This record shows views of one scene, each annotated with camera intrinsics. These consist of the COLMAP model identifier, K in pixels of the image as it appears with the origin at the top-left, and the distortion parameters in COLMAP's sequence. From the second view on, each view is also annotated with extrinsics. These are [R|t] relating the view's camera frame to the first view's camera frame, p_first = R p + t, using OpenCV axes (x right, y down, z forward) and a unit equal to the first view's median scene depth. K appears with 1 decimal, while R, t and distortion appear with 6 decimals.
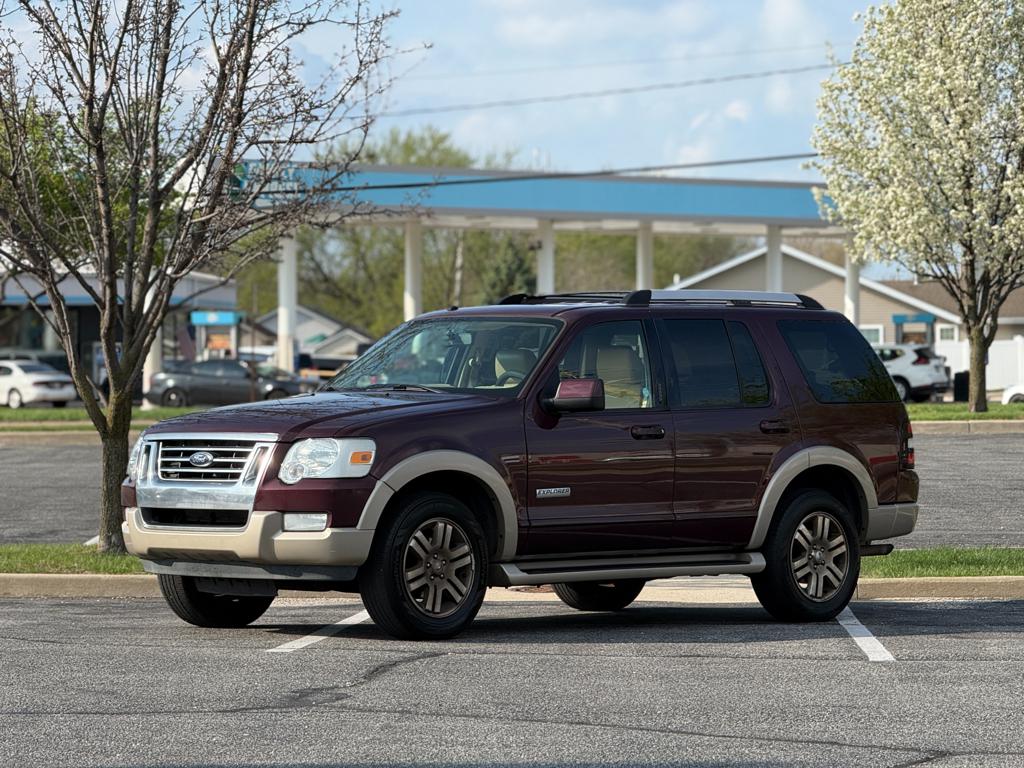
lens RADIAL K [[3639.4, 0, 515.0], [0, 3639.4, 385.8], [0, 0, 1]] dist [0.276814, 0.000000]
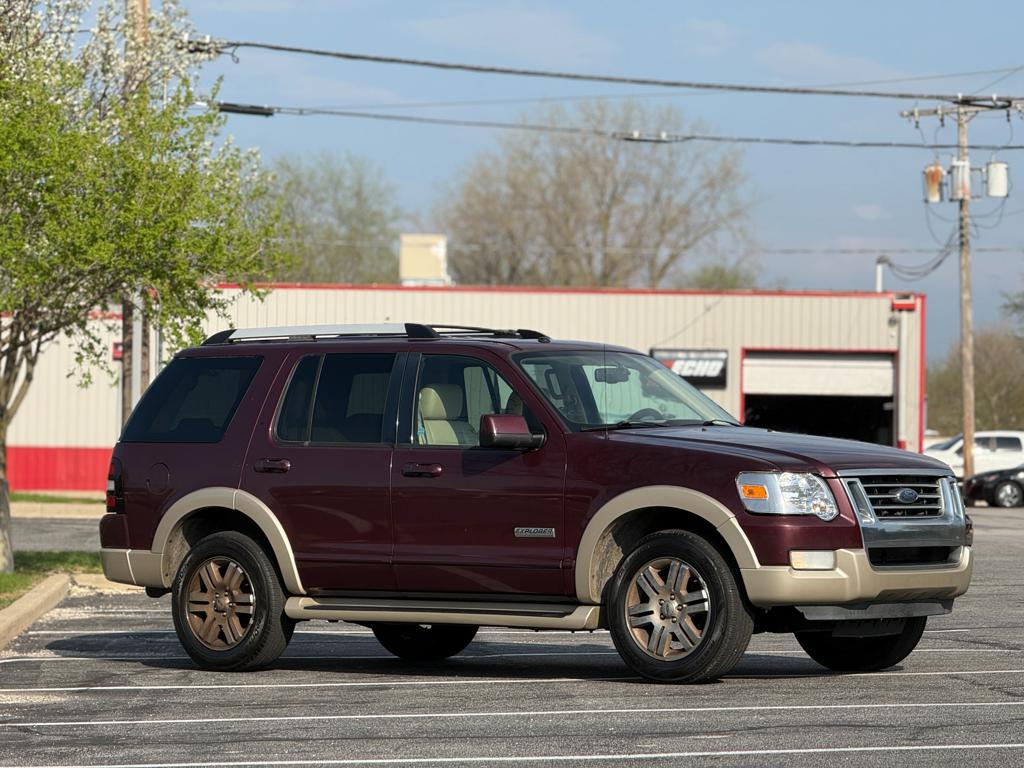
lens RADIAL K [[3639.4, 0, 513.8], [0, 3639.4, 374.7], [0, 0, 1]] dist [0.276814, 0.000000]
pose [[-0.134493, 0.031305, 0.990420, -1.032467], [-0.003255, 0.999482, -0.032033, 0.019369], [-0.990909, -0.007532, -0.134322, 1.230249]]
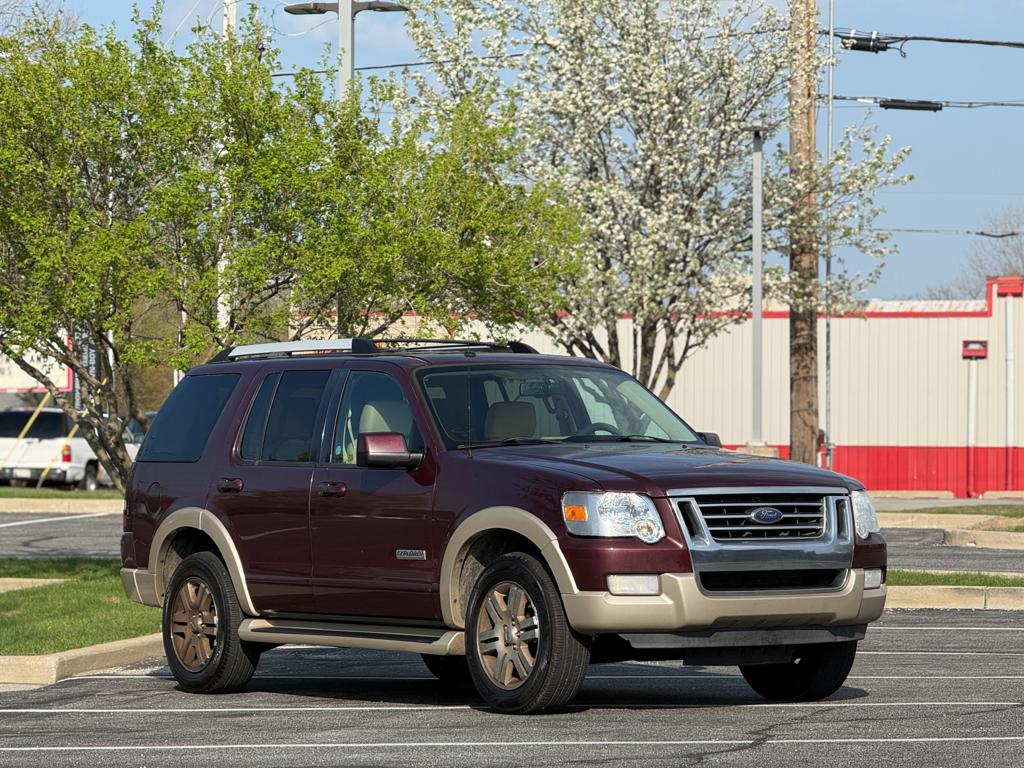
lens RADIAL K [[3639.4, 0, 508.4], [0, 3639.4, 389.1], [0, 0, 1]] dist [0.276814, 0.000000]
pose [[0.171803, 0.025852, 0.984792, -0.989356], [0.002192, 0.999643, -0.026624, 0.012629], [-0.985129, 0.006733, 0.171685, 0.904028]]
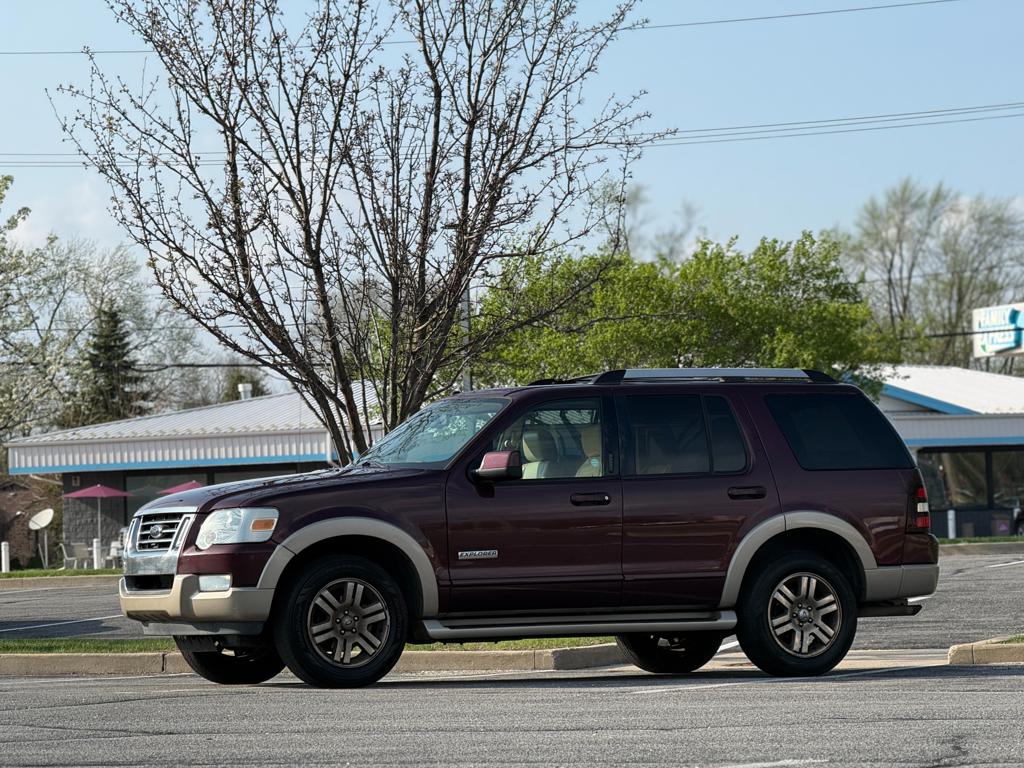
lens RADIAL K [[3639.4, 0, 511.8], [0, 3639.4, 385.2], [0, 0, 1]] dist [0.276814, 0.000000]
pose [[0.943440, -0.037135, -0.329456, 0.392219], [0.023730, 0.998722, -0.044617, 0.028102], [0.330692, 0.034275, 0.943116, -0.034708]]
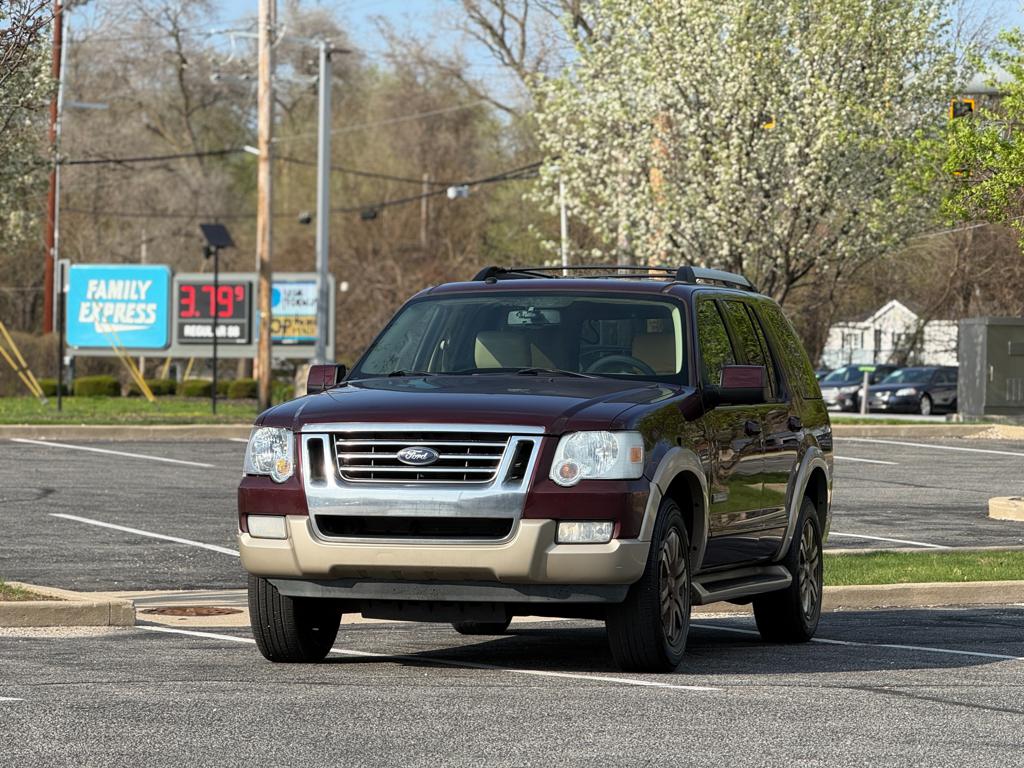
lens RADIAL K [[3639.4, 0, 516.2], [0, 3639.4, 391.3], [0, 0, 1]] dist [0.276814, 0.000000]
pose [[0.870173, 0.015123, 0.492515, -0.466072], [-0.014357, 0.999883, -0.005337, 0.009704], [-0.492538, -0.002427, 0.870288, 0.280170]]
